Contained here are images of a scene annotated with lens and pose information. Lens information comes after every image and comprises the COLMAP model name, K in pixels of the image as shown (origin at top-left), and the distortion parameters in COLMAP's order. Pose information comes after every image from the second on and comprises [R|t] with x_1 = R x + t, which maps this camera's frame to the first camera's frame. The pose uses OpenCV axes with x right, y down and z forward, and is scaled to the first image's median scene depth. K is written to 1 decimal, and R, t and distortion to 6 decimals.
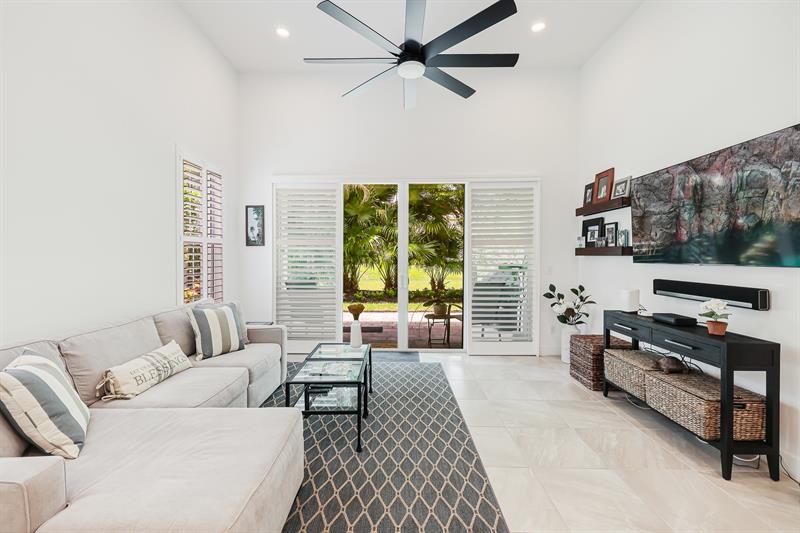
lens RADIAL K [[342.9, 0, 386.7], [0, 342.9, 259.9], [0, 0, 1]] dist [-0.001799, 0.000338]
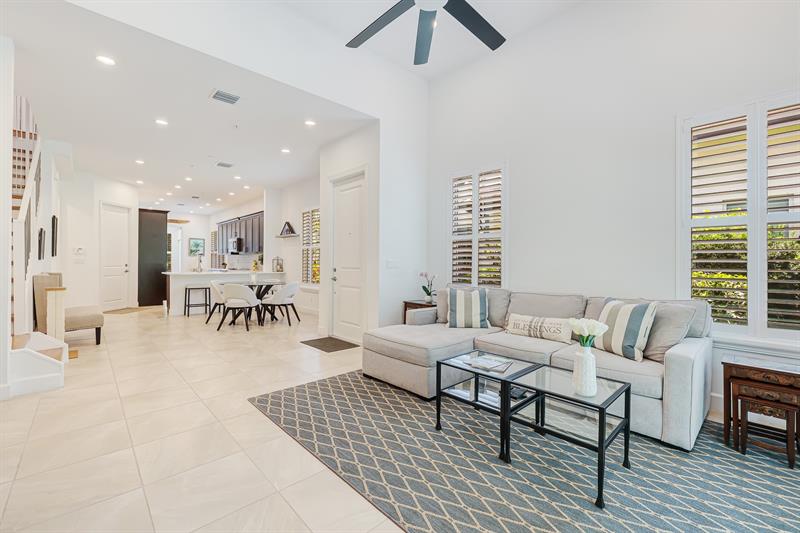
lens RADIAL K [[342.9, 0, 390.3], [0, 342.9, 260.1], [0, 0, 1]] dist [-0.001799, 0.000338]
pose [[-0.719570, -0.006406, -0.694391, 0.416641], [-0.015156, 0.999864, 0.006482, 0.028163], [0.694255, 0.015188, -0.719569, 0.922761]]
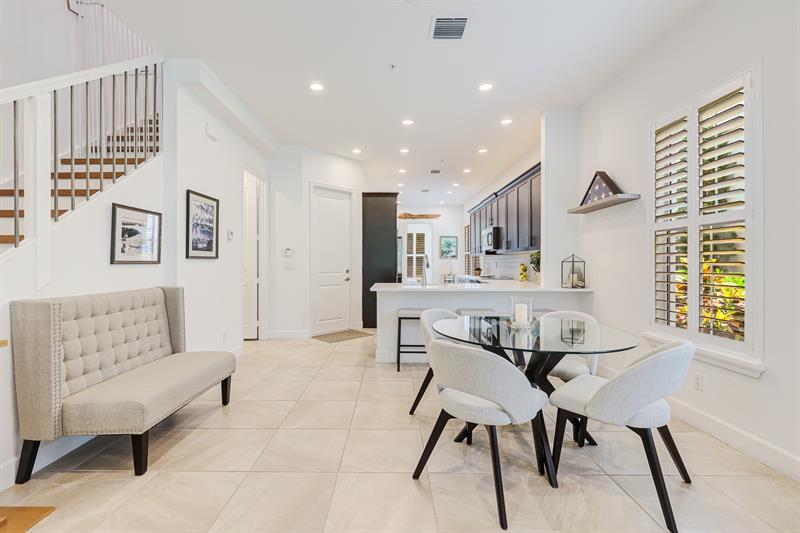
lens RADIAL K [[342.9, 0, 391.5], [0, 342.9, 264.5], [0, 0, 1]] dist [-0.001799, 0.000338]
pose [[-0.999491, -0.001252, -0.031867, 0.001077], [-0.001769, 0.999867, 0.016209, 0.042757], [0.031842, 0.016257, -0.999361, -0.105693]]
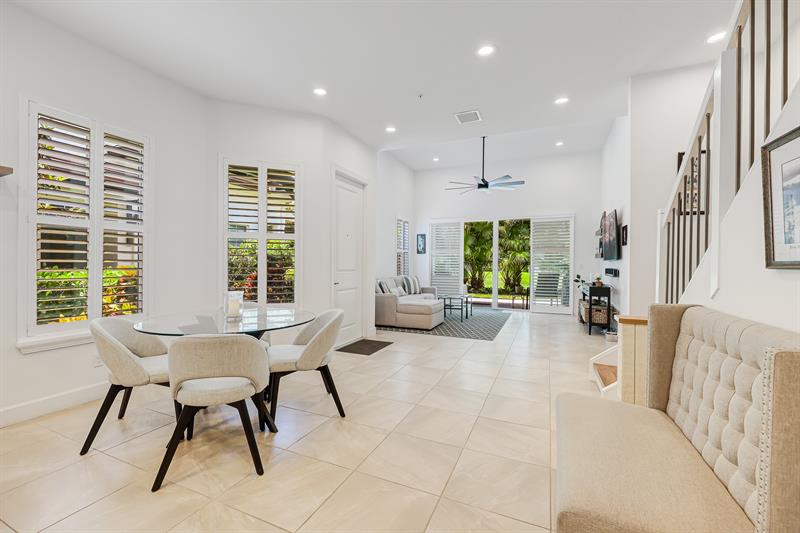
lens RADIAL K [[342.9, 0, 391.1], [0, 342.9, 271.1], [0, 0, 1]] dist [-0.001799, 0.000338]
pose [[0.923165, 0.015988, -0.384072, 0.276440], [-0.013996, 0.999870, 0.007980, 0.056570], [0.384150, -0.001992, 0.923268, -1.108735]]
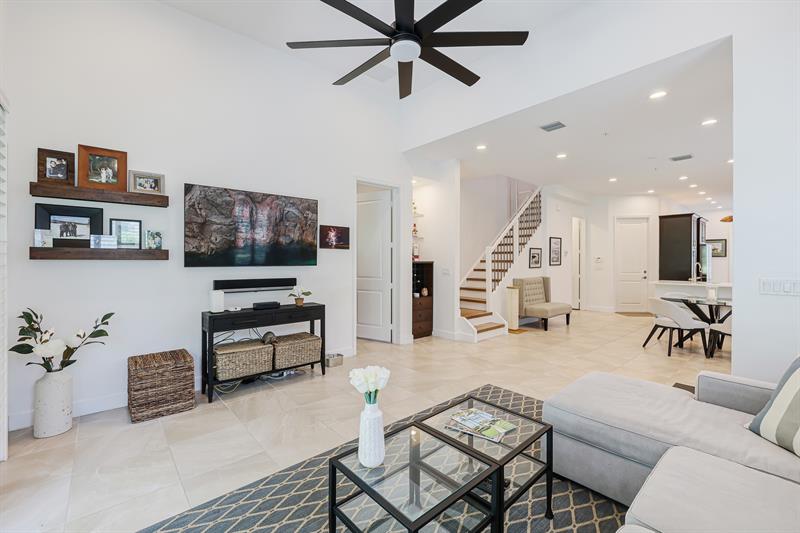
lens RADIAL K [[342.9, 0, 390.3], [0, 342.9, 262.5], [0, 0, 1]] dist [-0.001799, 0.000338]
pose [[-0.676875, -0.005899, 0.736075, -0.346144], [0.009354, 0.999818, 0.016615, -0.012228], [-0.736039, 0.018132, -0.676696, 1.005640]]
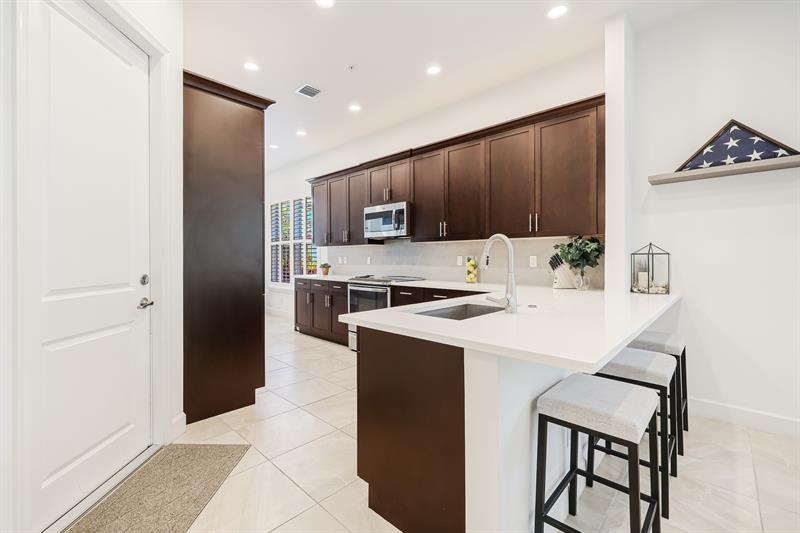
lens RADIAL K [[342.9, 0, 387.6], [0, 342.9, 259.1], [0, 0, 1]] dist [-0.001799, 0.000338]
pose [[-0.672091, 0.003219, -0.740462, 0.269700], [-0.008886, 0.999883, 0.012413, 0.055019], [0.740415, 0.014922, -0.671984, -0.964621]]
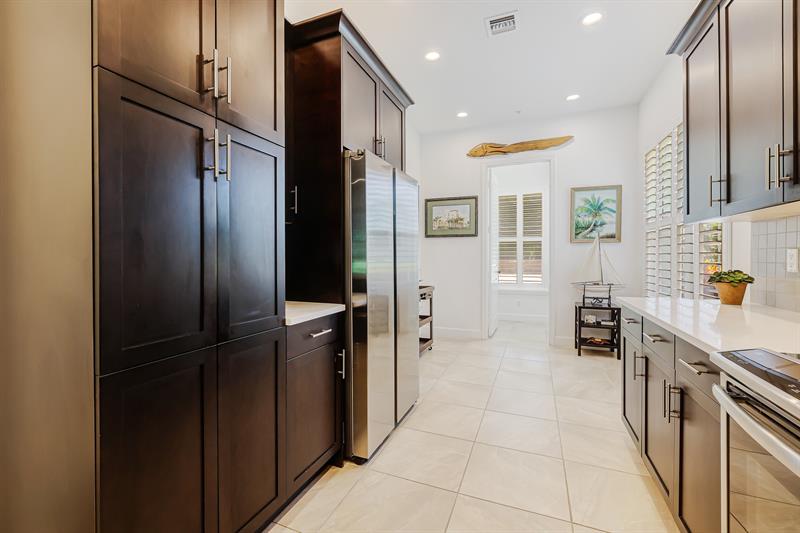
lens RADIAL K [[342.9, 0, 396.9], [0, 342.9, 260.9], [0, 0, 1]] dist [-0.001799, 0.000338]
pose [[-0.937537, -0.000685, 0.347884, -0.305212], [0.008085, 0.999685, 0.023758, 0.064232], [-0.347791, 0.025087, -0.937236, -1.471041]]
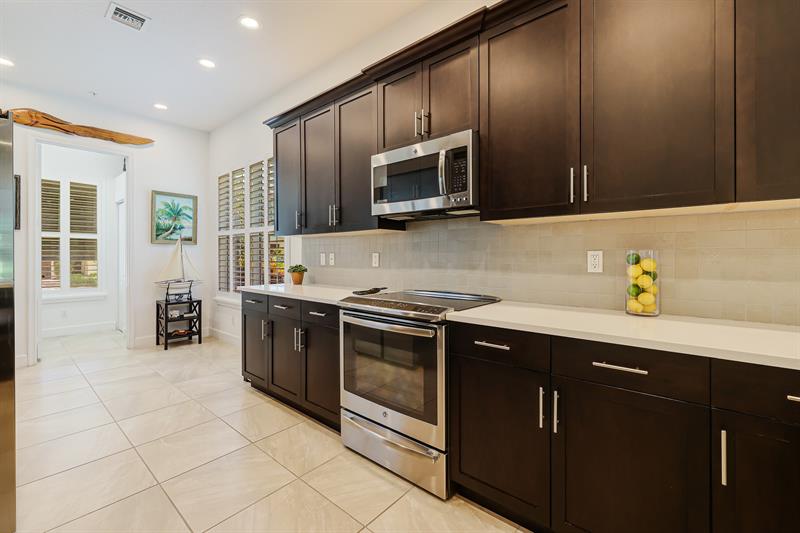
lens RADIAL K [[342.9, 0, 387.2], [0, 342.9, 256.2], [0, 0, 1]] dist [-0.001799, 0.000338]
pose [[-0.636127, 0.000194, -0.771585, -0.080505], [-0.010111, 0.999912, 0.008587, 0.061729], [0.771518, 0.013264, -0.636069, -1.383994]]
